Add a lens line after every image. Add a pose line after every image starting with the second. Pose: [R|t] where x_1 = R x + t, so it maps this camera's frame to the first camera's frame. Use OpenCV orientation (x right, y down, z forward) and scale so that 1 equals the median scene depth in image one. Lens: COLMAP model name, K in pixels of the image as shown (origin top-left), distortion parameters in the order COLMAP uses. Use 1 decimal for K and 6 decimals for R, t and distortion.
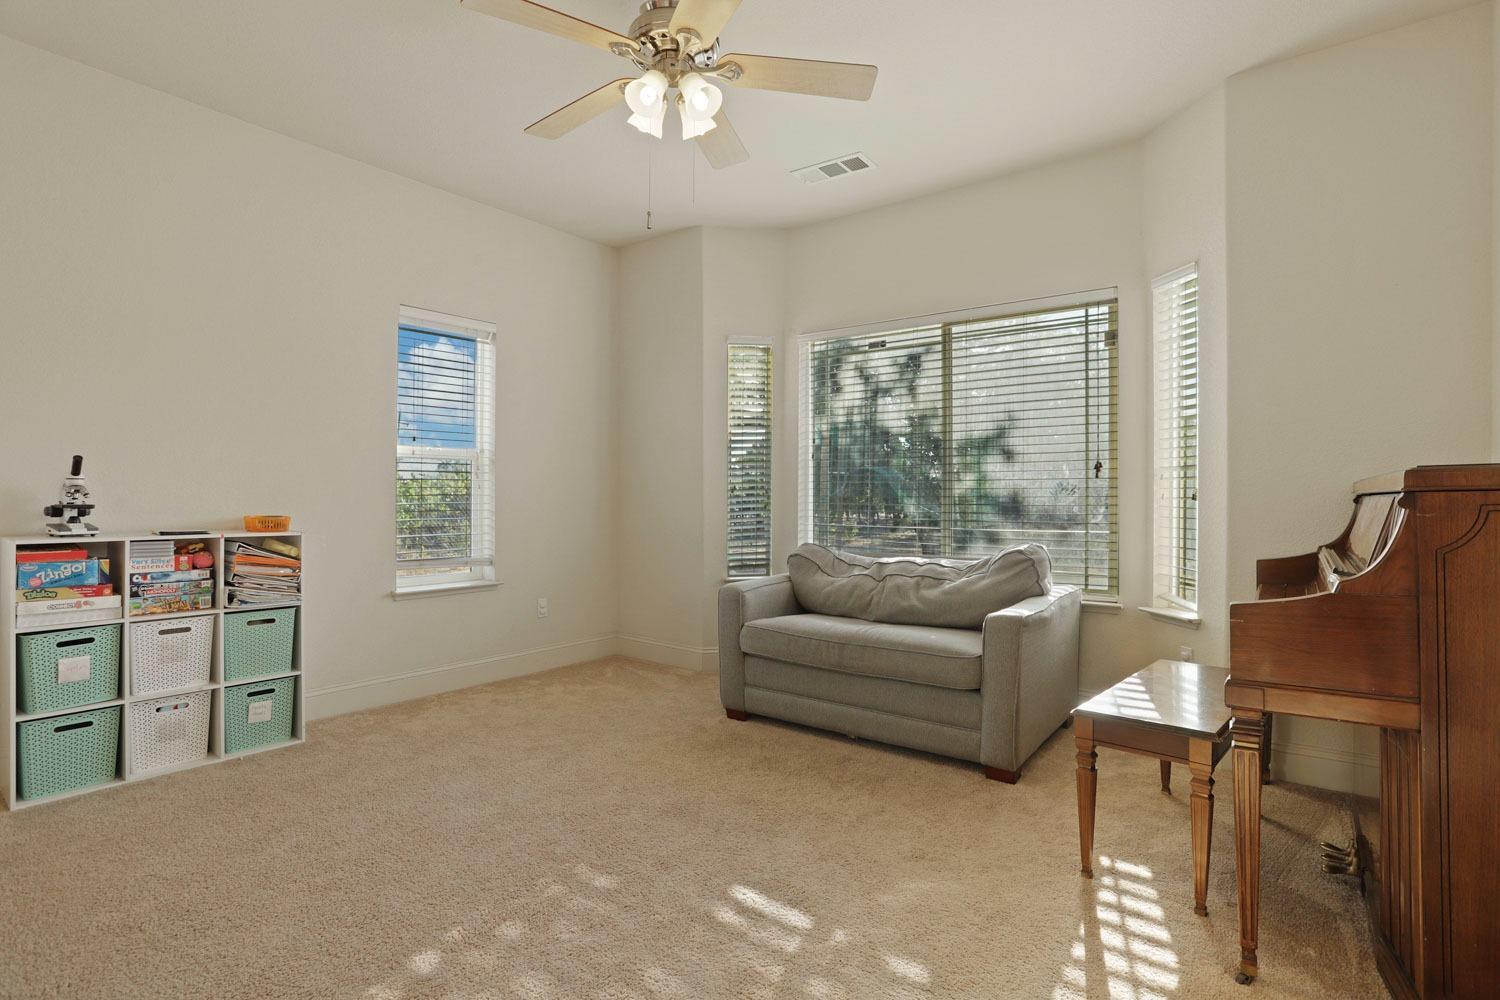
lens RADIAL K [[729.4, 0, 750.0], [0, 729.4, 500.0], [0, 0, 1]] dist [-0.000851, 0.000169]
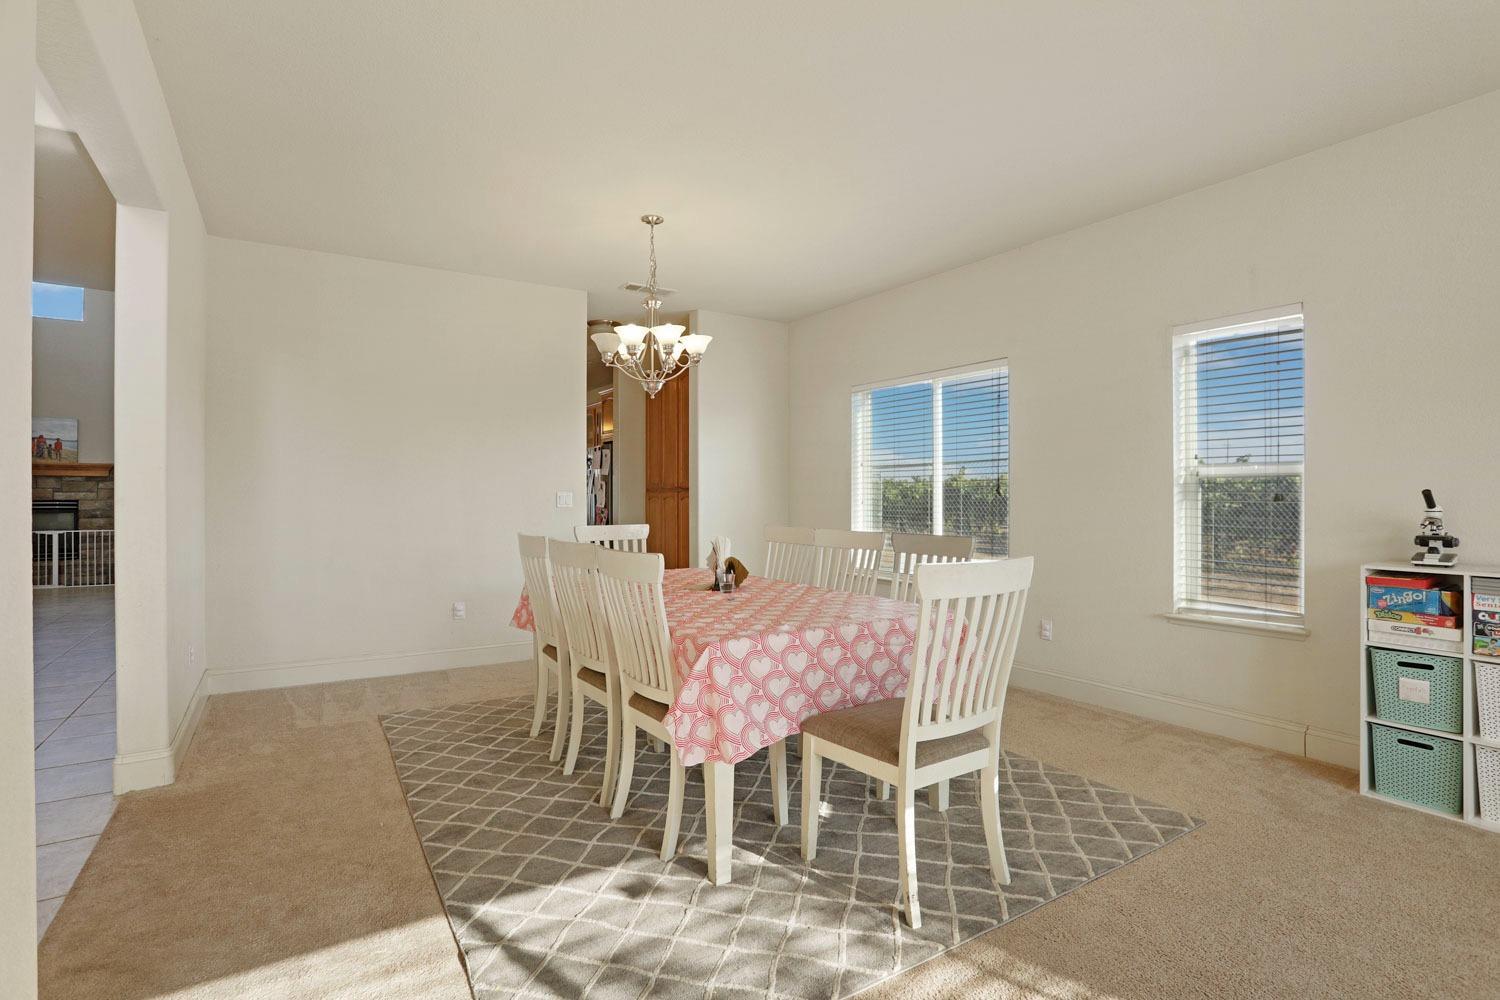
lens RADIAL K [[729.4, 0, 750.0], [0, 729.4, 500.0], [0, 0, 1]] dist [-0.000851, 0.000169]
pose [[-0.330175, 0.003498, -0.943913, 0.395488], [-0.002061, 0.999988, 0.004427, -0.048995], [0.943917, 0.003407, -0.330164, 0.427583]]
